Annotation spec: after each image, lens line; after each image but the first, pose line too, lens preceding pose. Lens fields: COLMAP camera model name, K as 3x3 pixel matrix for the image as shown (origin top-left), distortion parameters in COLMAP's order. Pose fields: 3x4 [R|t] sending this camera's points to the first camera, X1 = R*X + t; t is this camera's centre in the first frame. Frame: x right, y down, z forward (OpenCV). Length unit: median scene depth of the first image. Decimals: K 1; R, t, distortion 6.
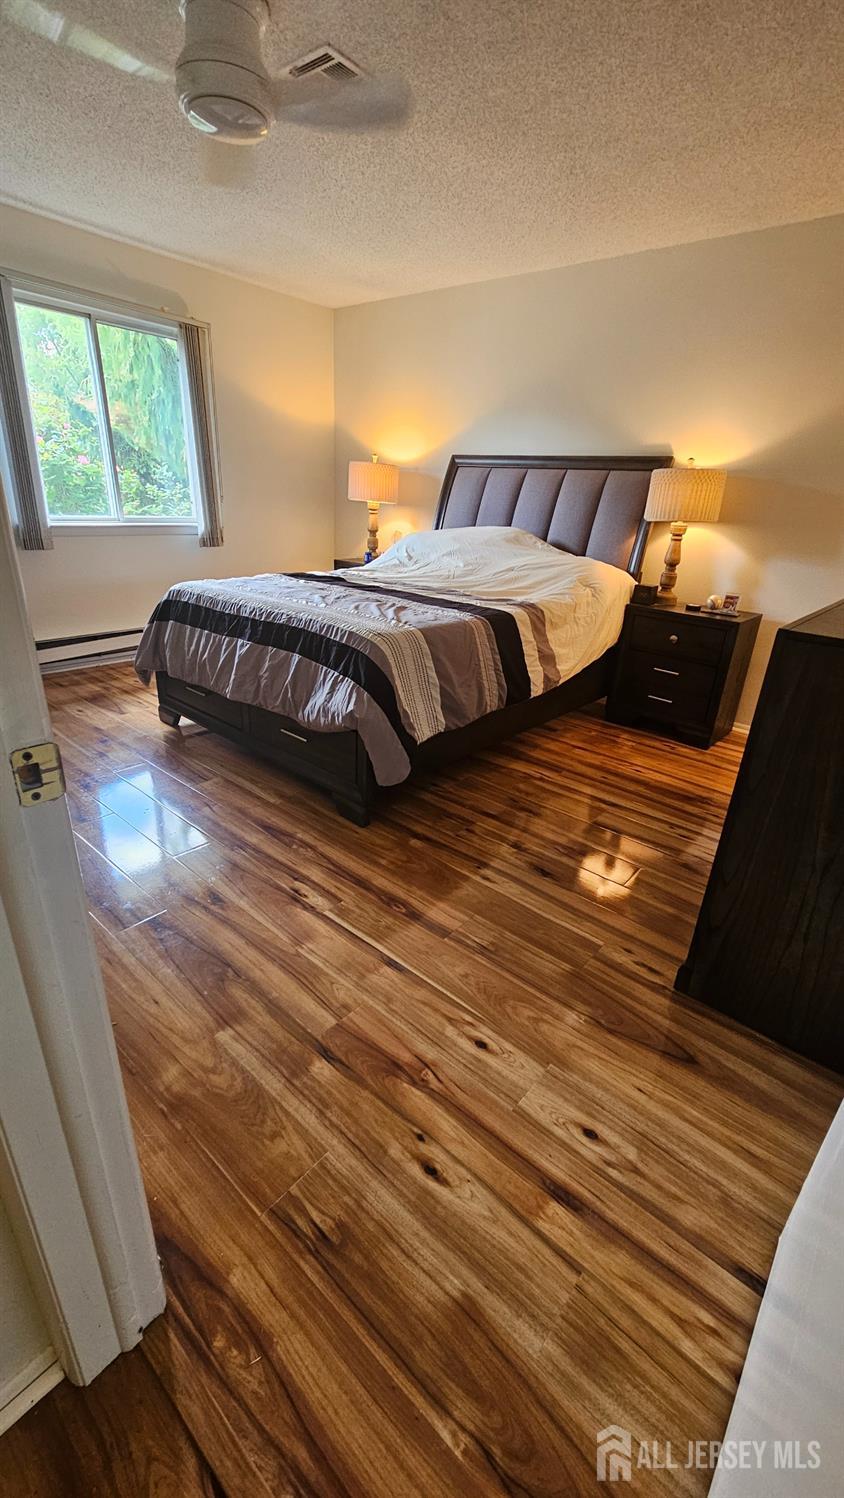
lens RADIAL K [[627.6, 0, 424.3], [0, 627.6, 748.0], [0, 0, 1]] dist [0.004840, 0.000272]
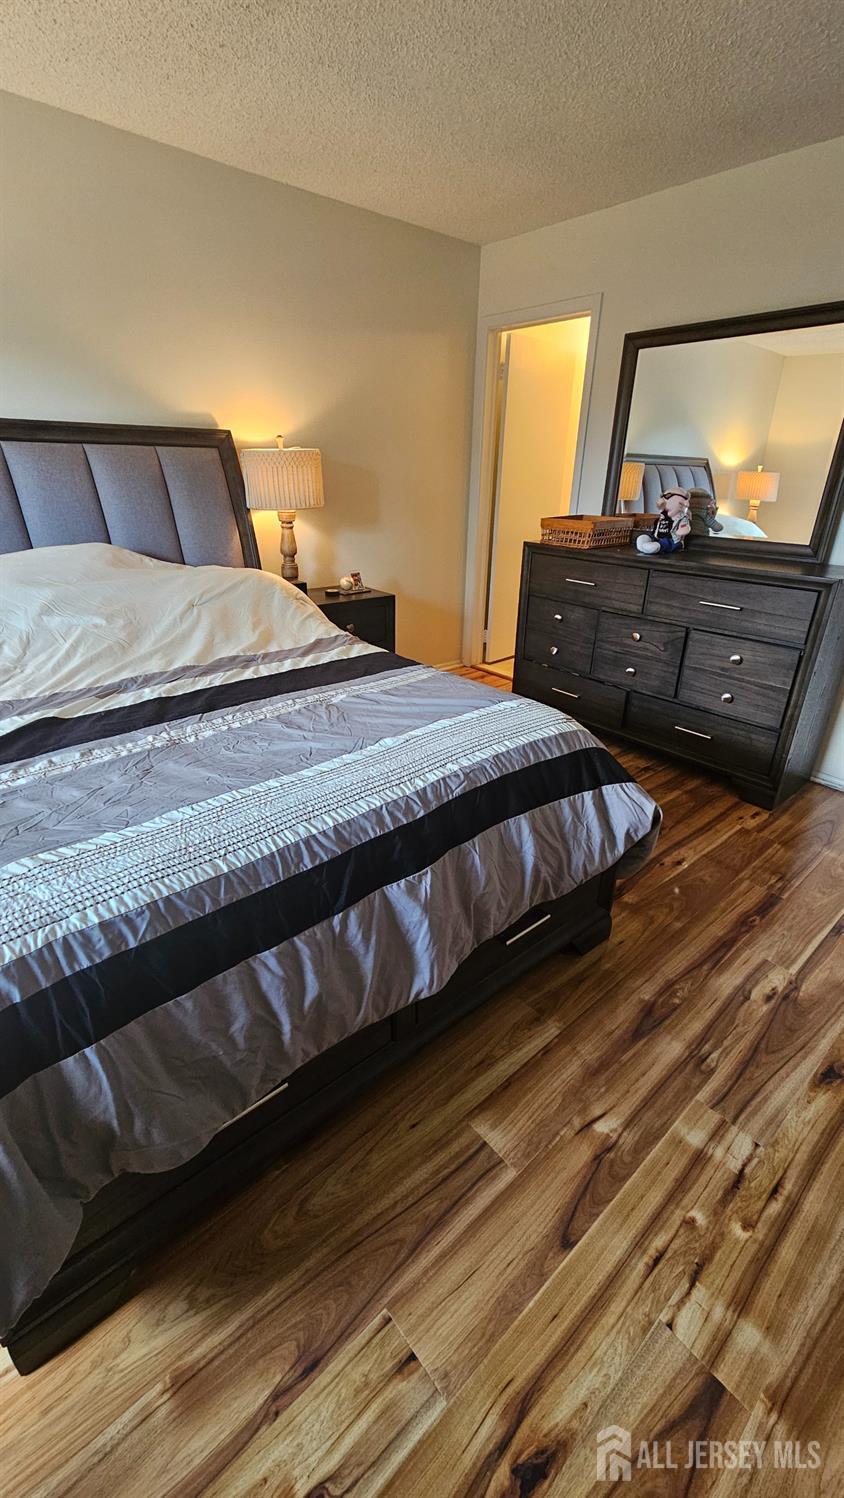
lens RADIAL K [[627.6, 0, 417.4], [0, 627.6, 752.4], [0, 0, 1]] dist [0.004840, 0.000272]
pose [[0.132040, -0.462423, 0.876773, -0.812698], [0.363436, 0.845504, 0.391199, -0.536900], [-0.922214, 0.266997, 0.279702, 1.031558]]
